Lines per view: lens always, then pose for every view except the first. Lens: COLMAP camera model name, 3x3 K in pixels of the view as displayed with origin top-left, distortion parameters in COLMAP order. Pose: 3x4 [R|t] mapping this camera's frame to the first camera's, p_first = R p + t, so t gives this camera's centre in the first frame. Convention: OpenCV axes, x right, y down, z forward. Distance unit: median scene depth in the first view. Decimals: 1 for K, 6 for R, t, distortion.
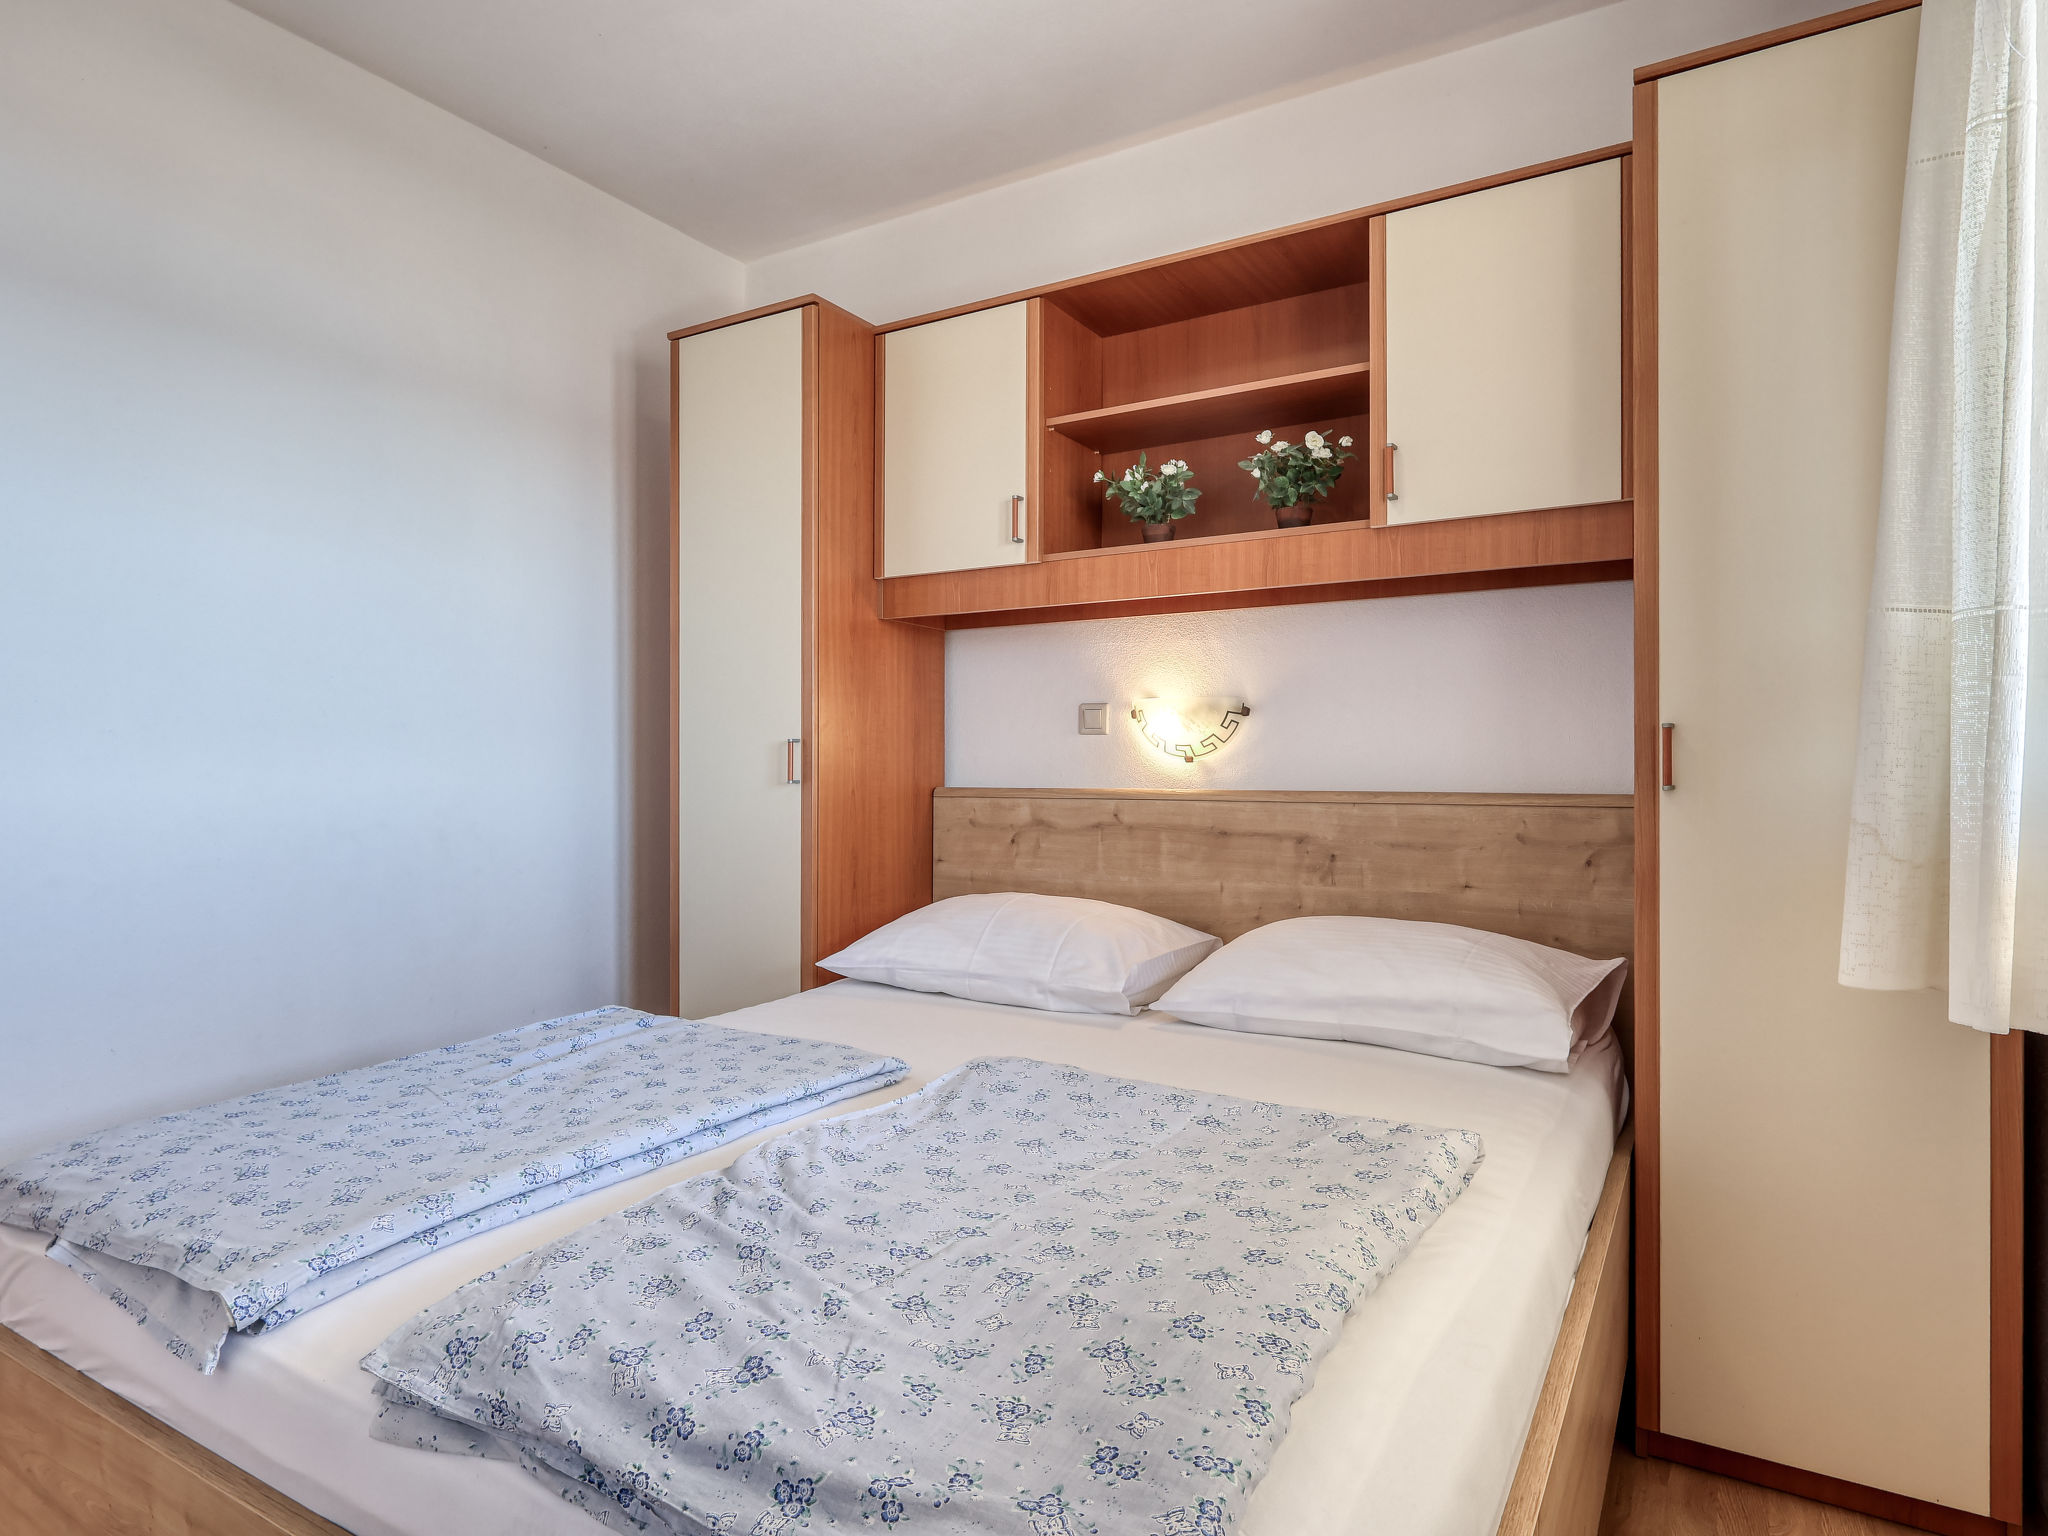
lens RADIAL K [[1157.2, 0, 1024.0], [0, 1157.2, 771.6], [0, 0, 1]] dist [-0.001180, -0.000412]
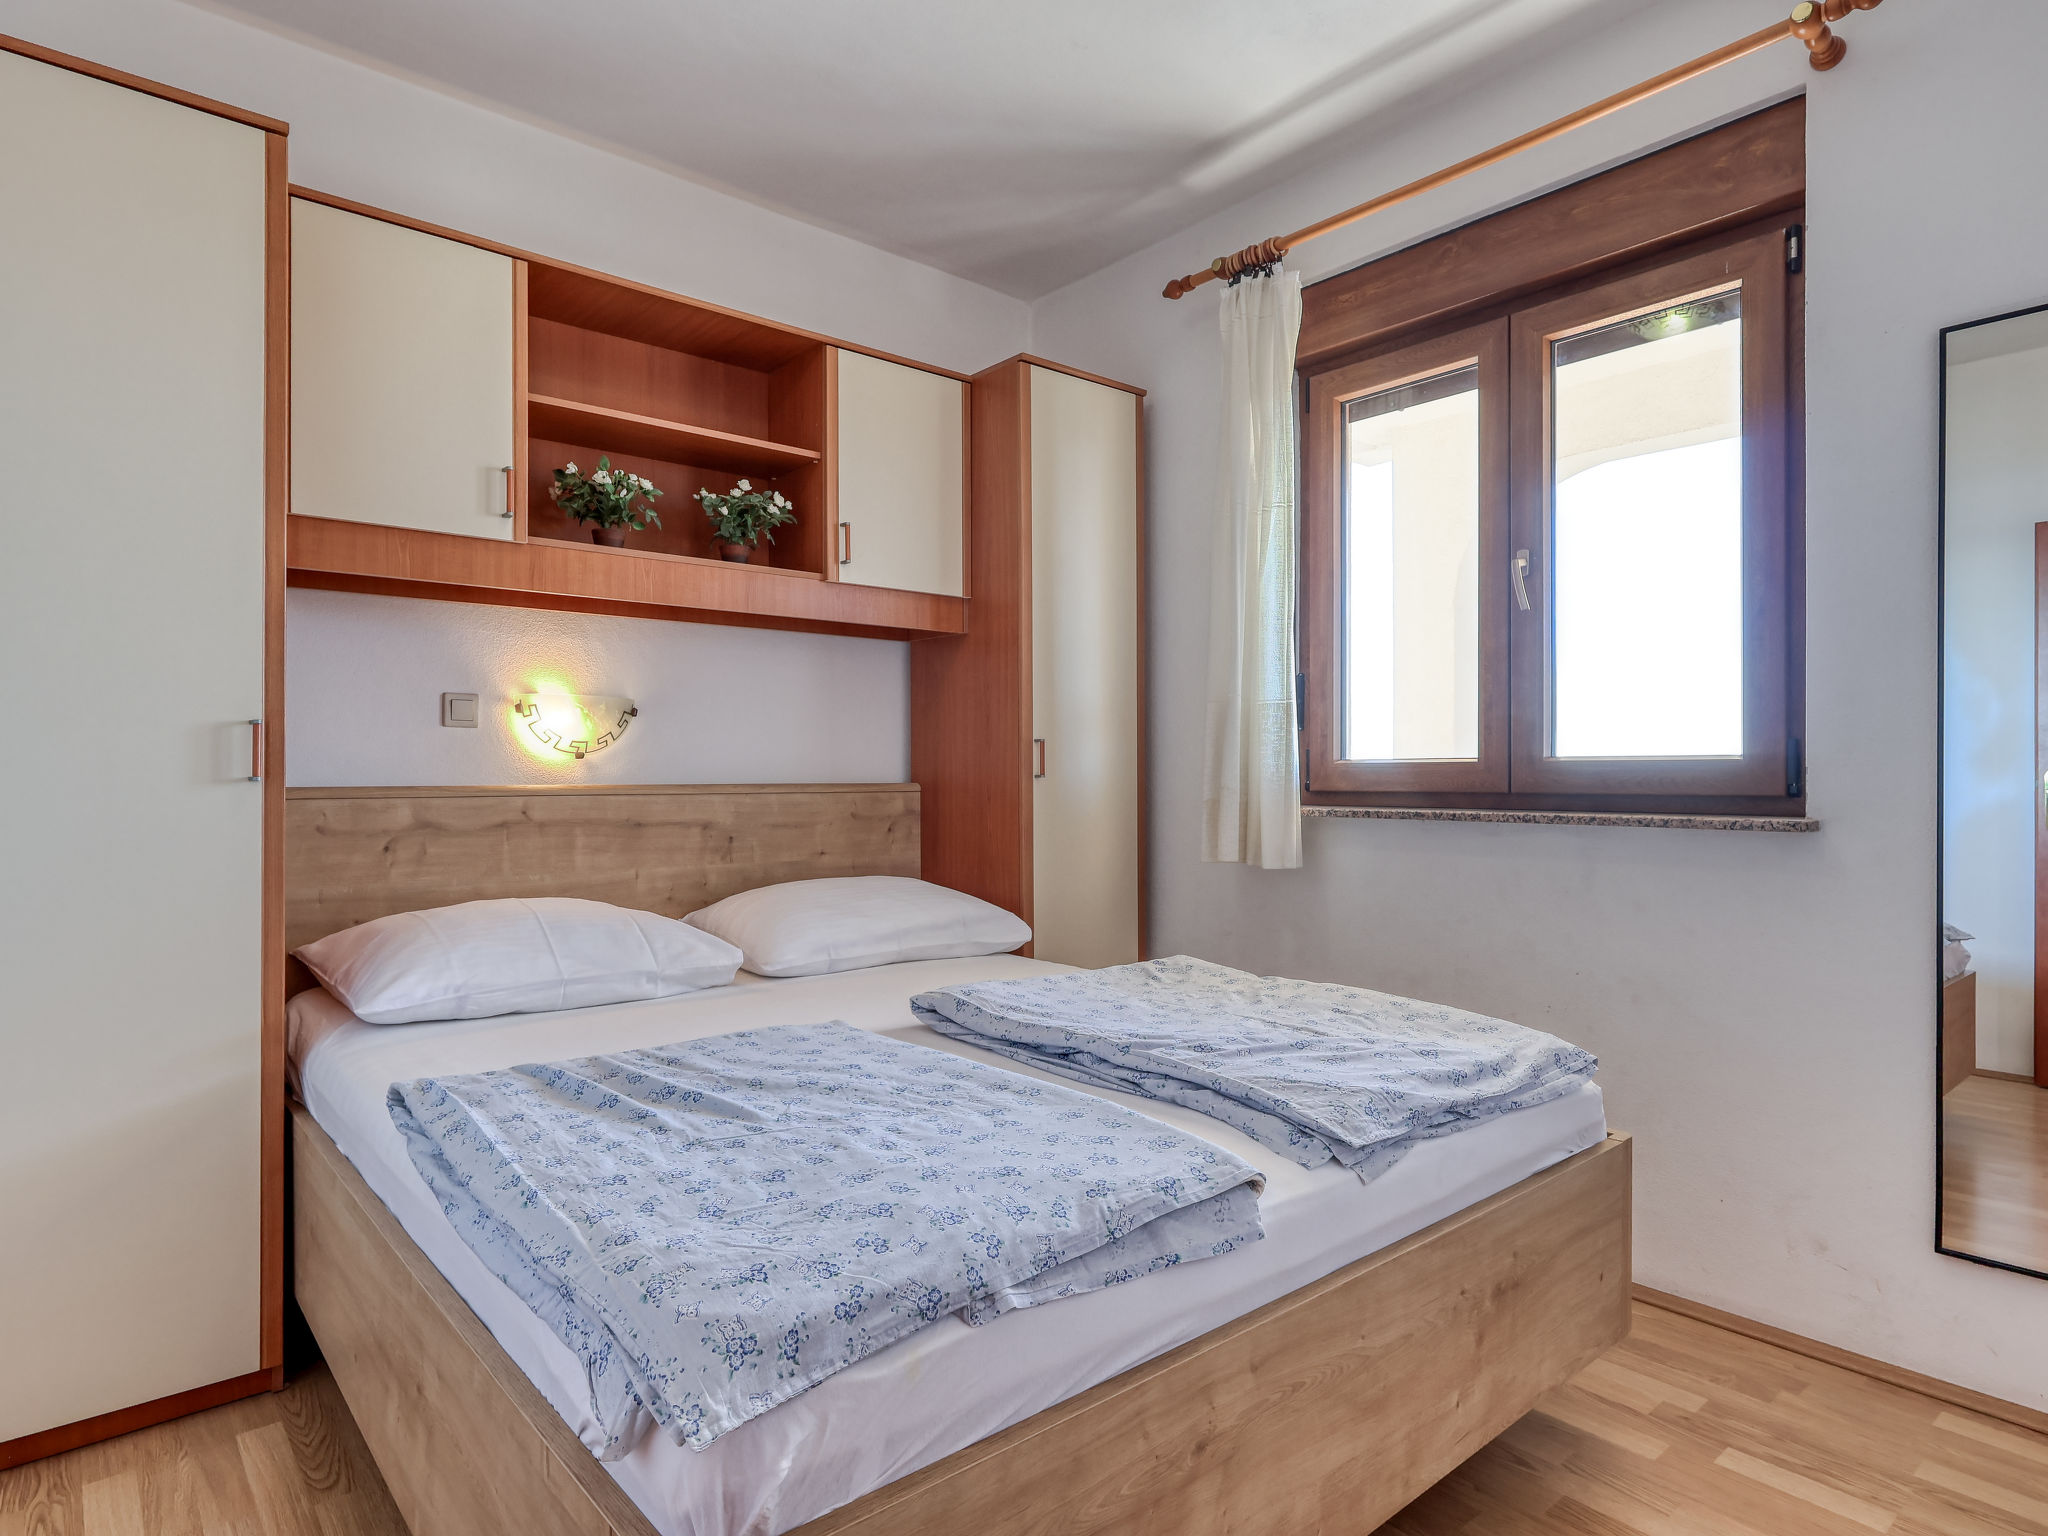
lens RADIAL K [[1157.2, 0, 1018.6], [0, 1157.2, 770.6], [0, 0, 1]] dist [-0.001180, -0.000412]
pose [[0.326889, 0.001523, 0.945062, -0.744452], [0.003239, 0.999991, -0.002731, 0.007088], [-0.945057, 0.003953, 0.326881, 0.316003]]
